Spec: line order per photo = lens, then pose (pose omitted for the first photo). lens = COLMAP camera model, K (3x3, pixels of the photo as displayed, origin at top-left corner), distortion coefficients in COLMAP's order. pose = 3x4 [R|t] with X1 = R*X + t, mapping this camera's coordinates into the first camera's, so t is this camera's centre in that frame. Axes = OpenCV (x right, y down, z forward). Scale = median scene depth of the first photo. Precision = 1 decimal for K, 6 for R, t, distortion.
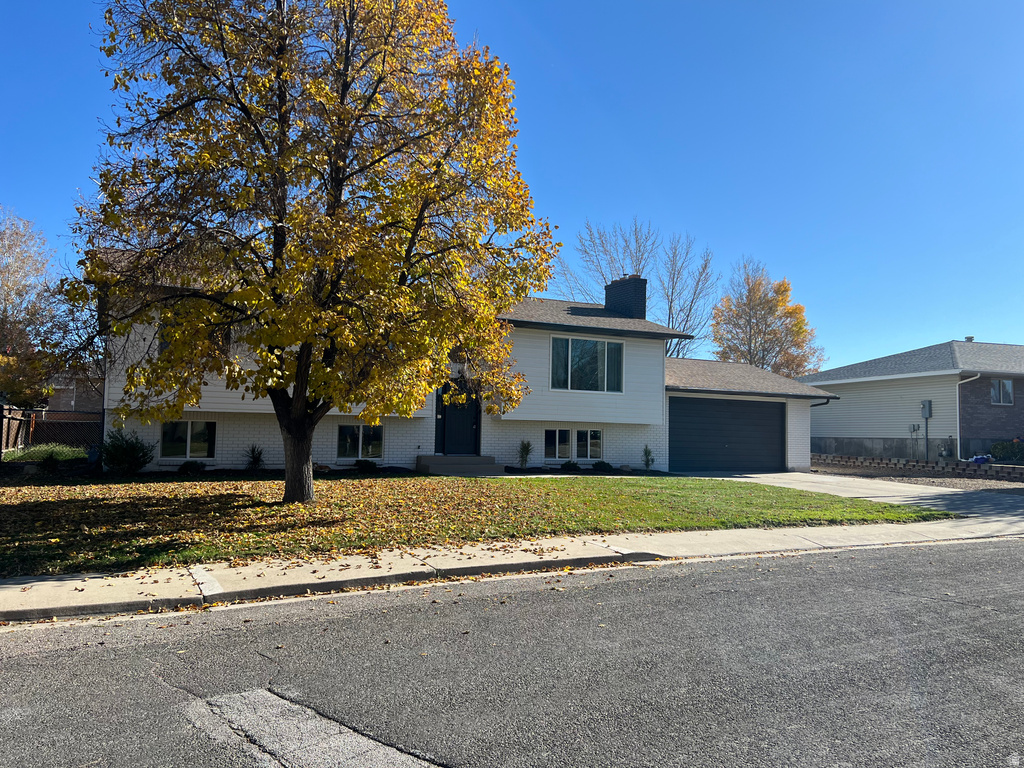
lens RADIAL K [[770.7, 0, 513.8], [0, 770.7, 380.9], [0, 0, 1]] dist [0.031859, -0.007146]
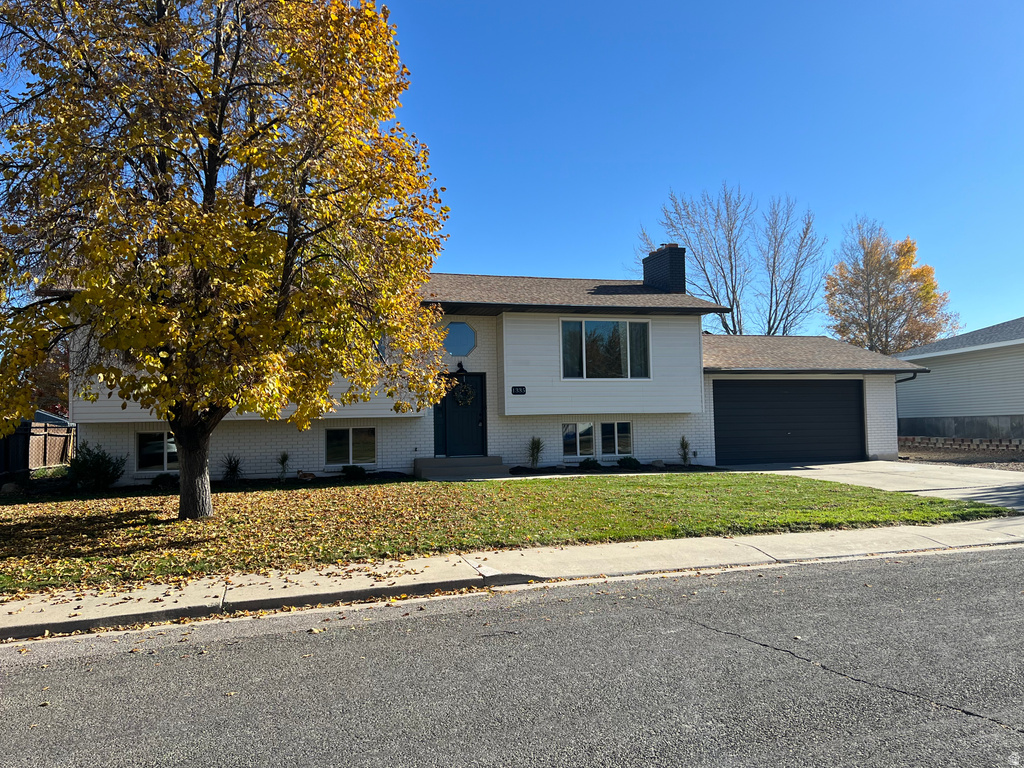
lens RADIAL K [[798.1, 0, 513.8], [0, 798.1, 388.2], [0, 0, 1]] dist [0.049126, -0.067039]
pose [[0.985144, -0.050268, -0.164207, 0.137192], [0.053156, 0.998498, 0.013240, 0.006119], [0.163295, -0.021771, 0.986337, 0.072488]]
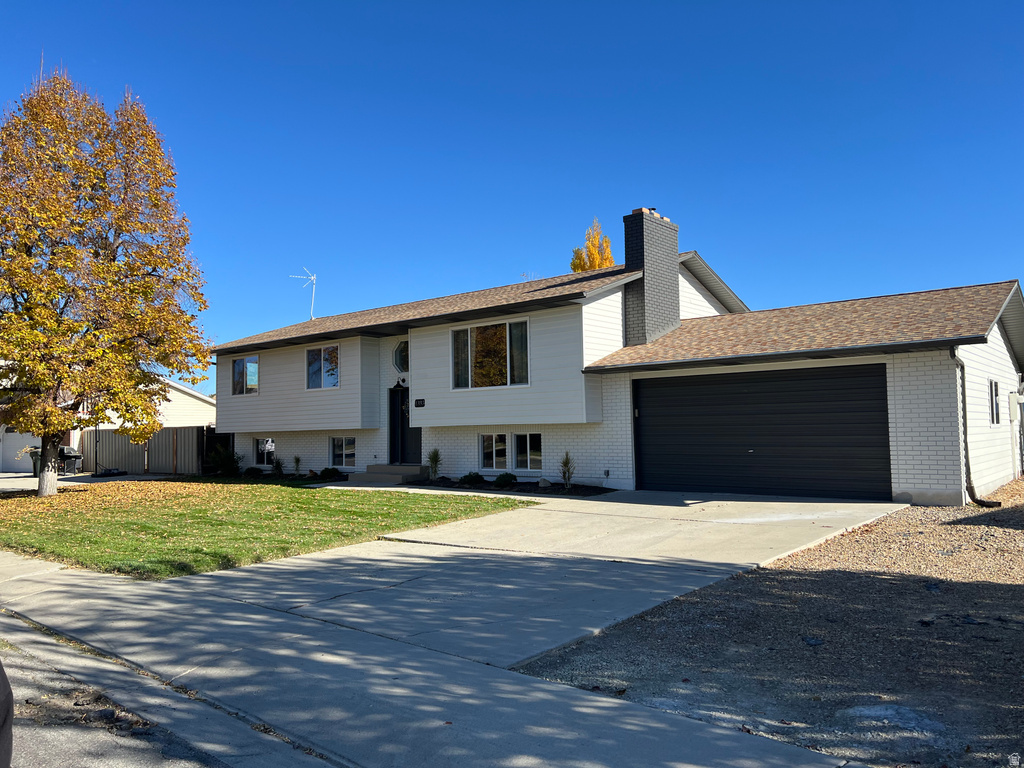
lens RADIAL K [[770.7, 0, 513.8], [0, 770.7, 380.9], [0, 0, 1]] dist [0.031859, -0.007146]
pose [[0.400127, -0.086431, -0.912375, 0.838333], [0.091660, 0.994325, -0.053996, 0.052208], [0.911865, -0.062023, 0.405778, 0.676414]]
